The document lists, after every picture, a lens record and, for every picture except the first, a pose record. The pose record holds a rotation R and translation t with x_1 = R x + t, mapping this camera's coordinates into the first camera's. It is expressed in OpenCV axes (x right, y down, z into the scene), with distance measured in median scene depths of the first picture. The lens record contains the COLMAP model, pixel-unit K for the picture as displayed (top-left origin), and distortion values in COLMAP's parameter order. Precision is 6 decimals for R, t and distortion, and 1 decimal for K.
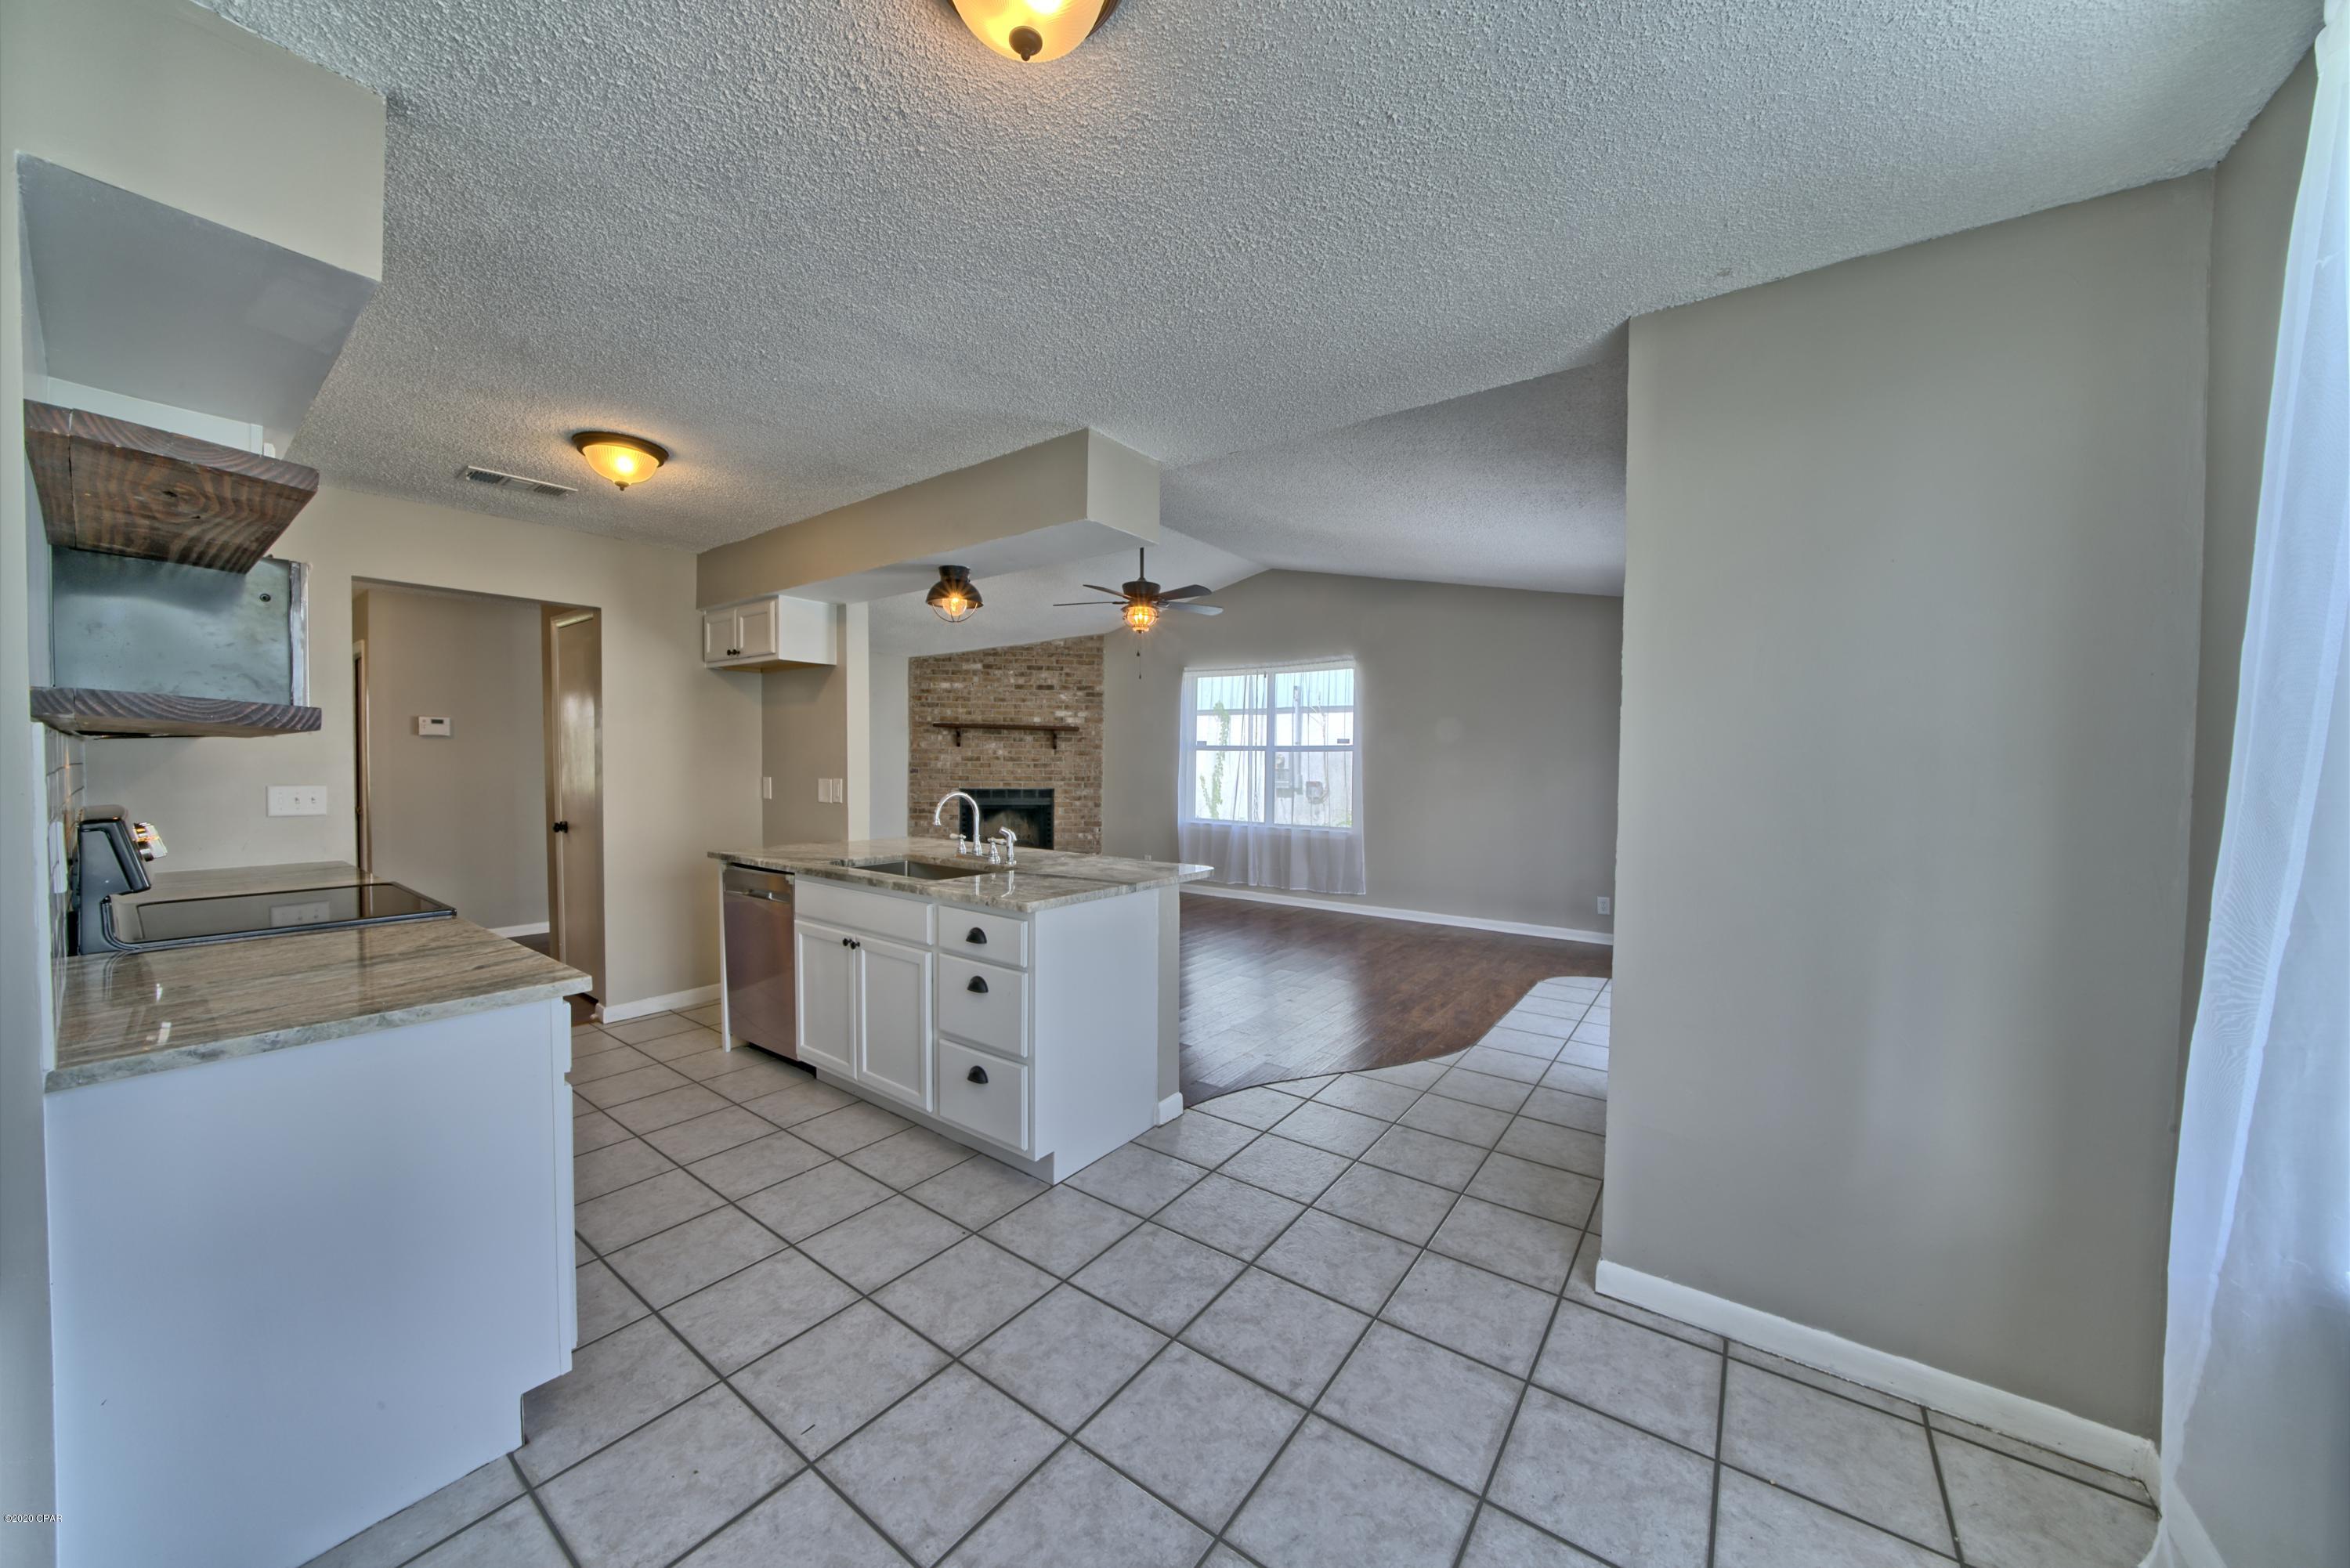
lens RADIAL K [[811.6, 0, 1171.9], [0, 811.6, 780.3], [0, 0, 1]] dist [-0.023189, 0.001694]
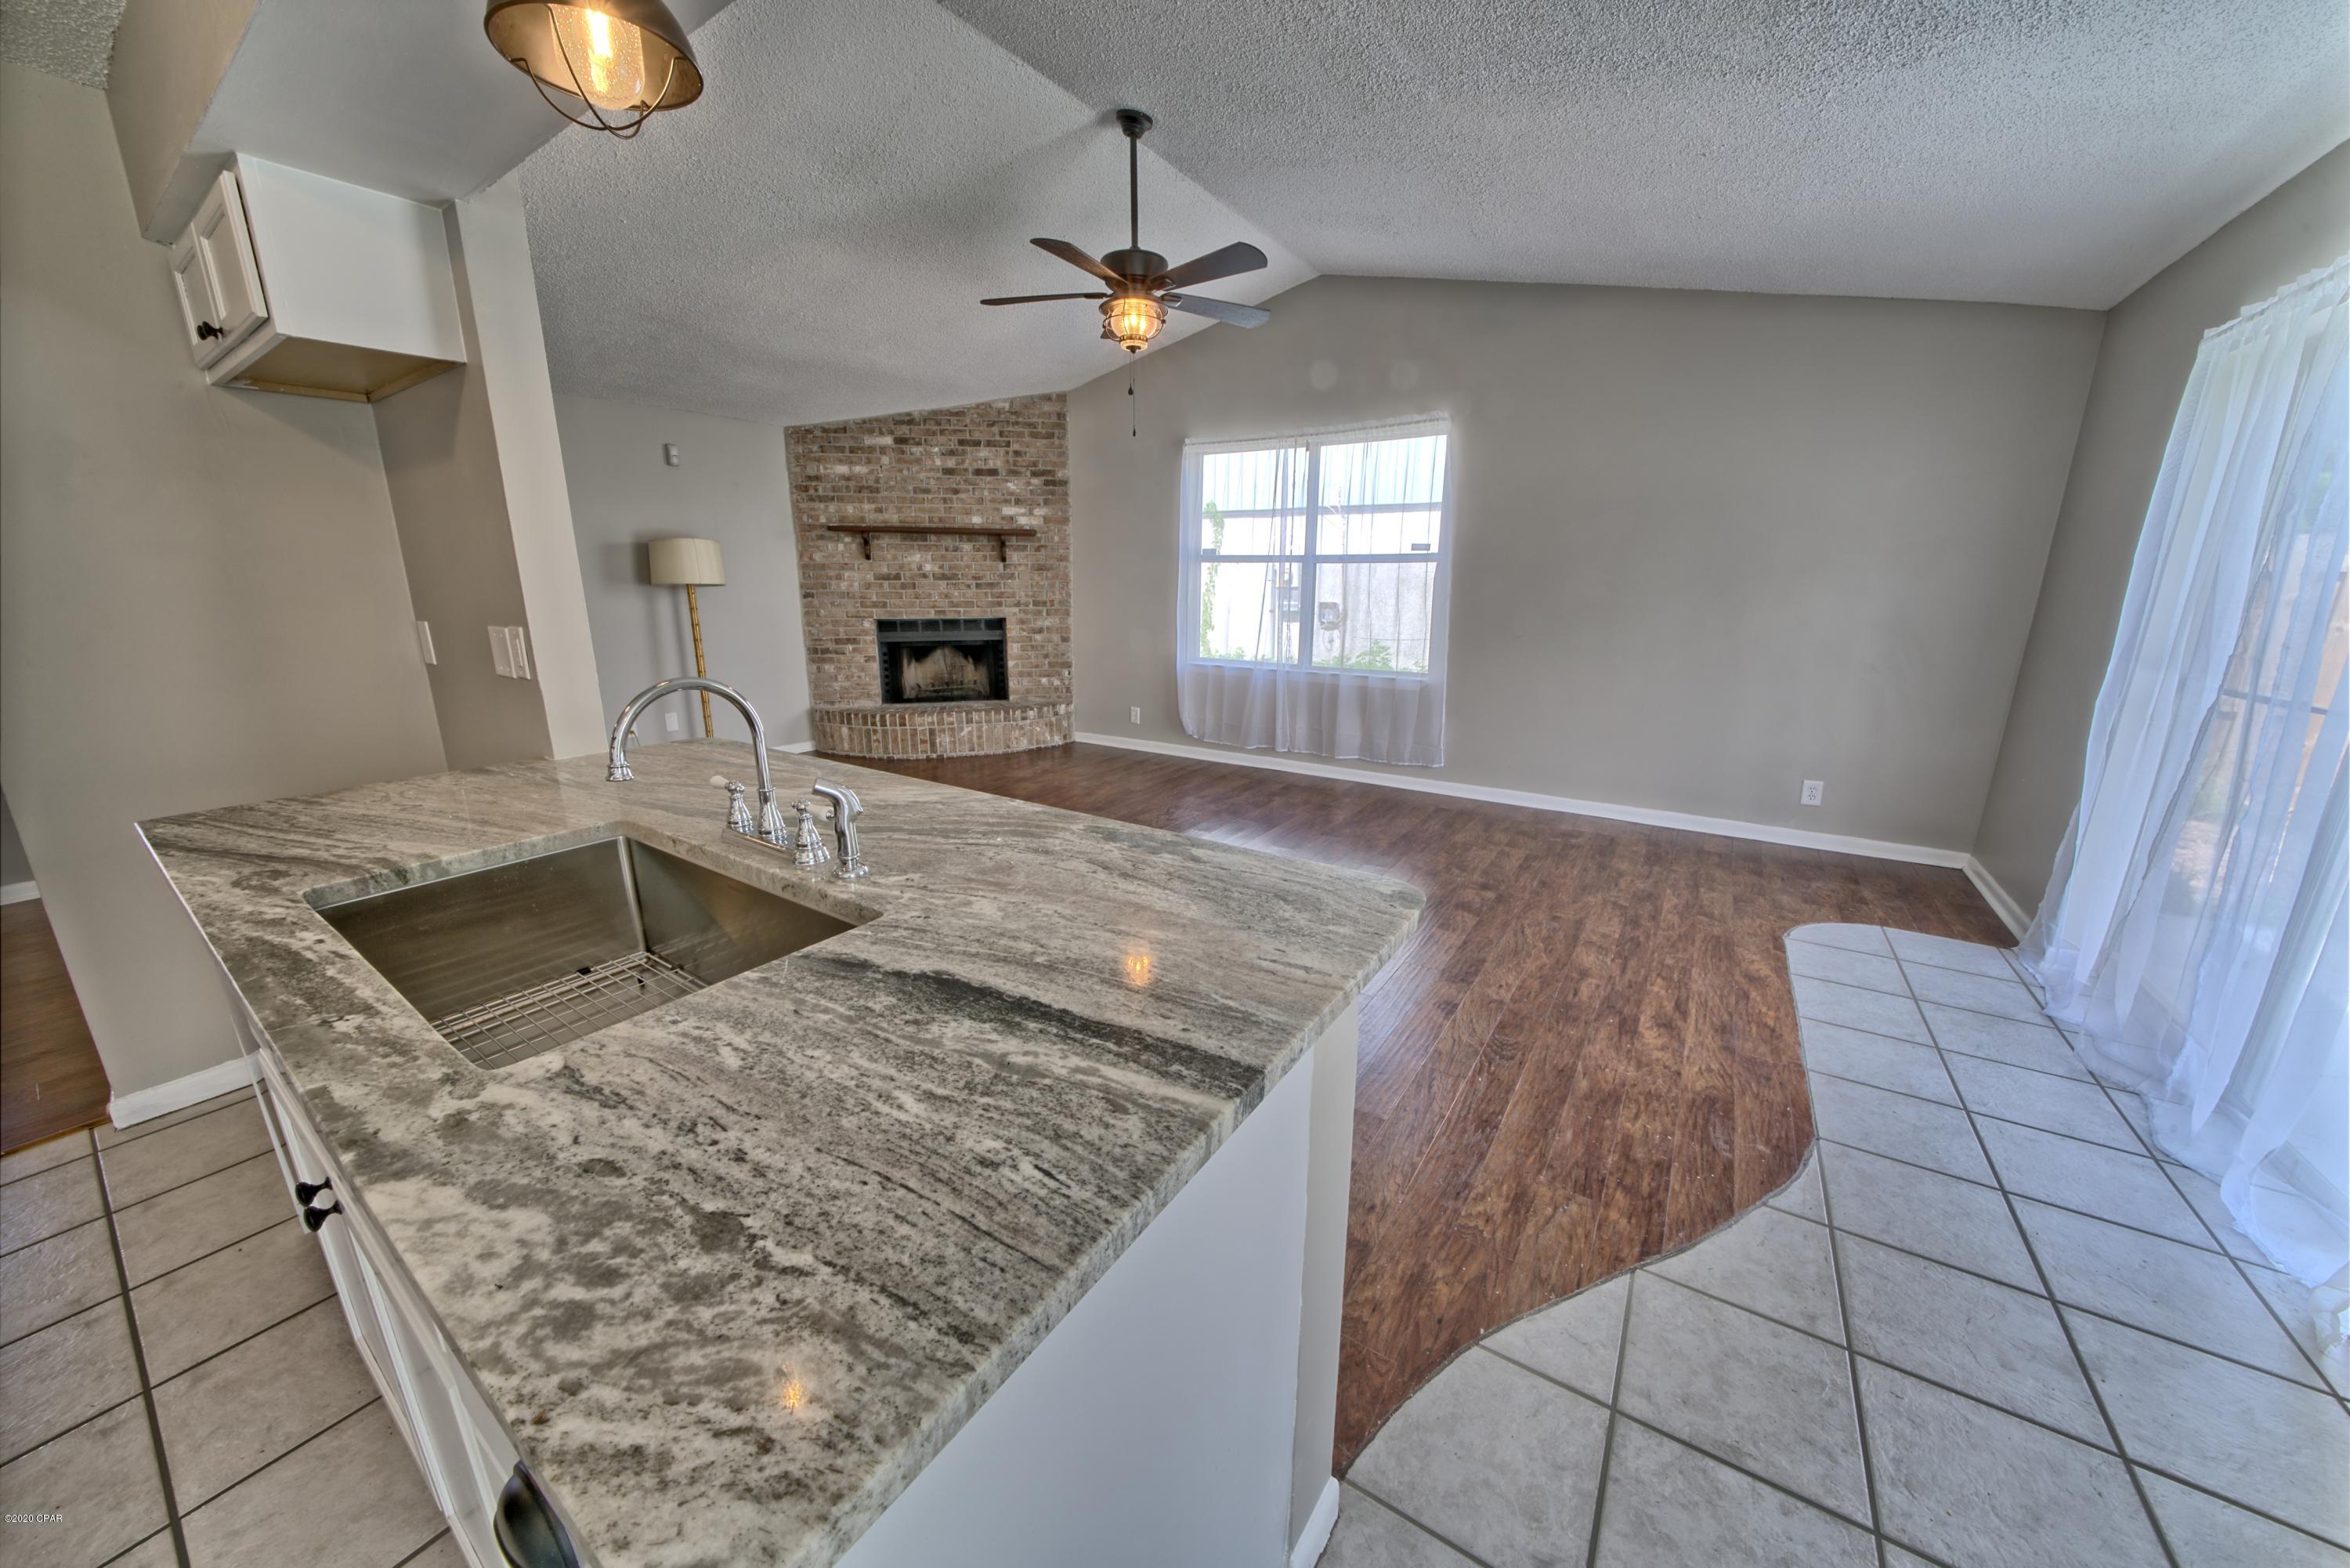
lens RADIAL K [[811.6, 0, 1169.0], [0, 811.6, 786.4], [0, 0, 1]] dist [-0.023189, 0.001694]
pose [[0.999213, -0.015729, 0.036422, -0.026874], [0.007052, 0.973843, 0.227111, -0.006543], [-0.039042, -0.226675, 0.973188, 0.249776]]
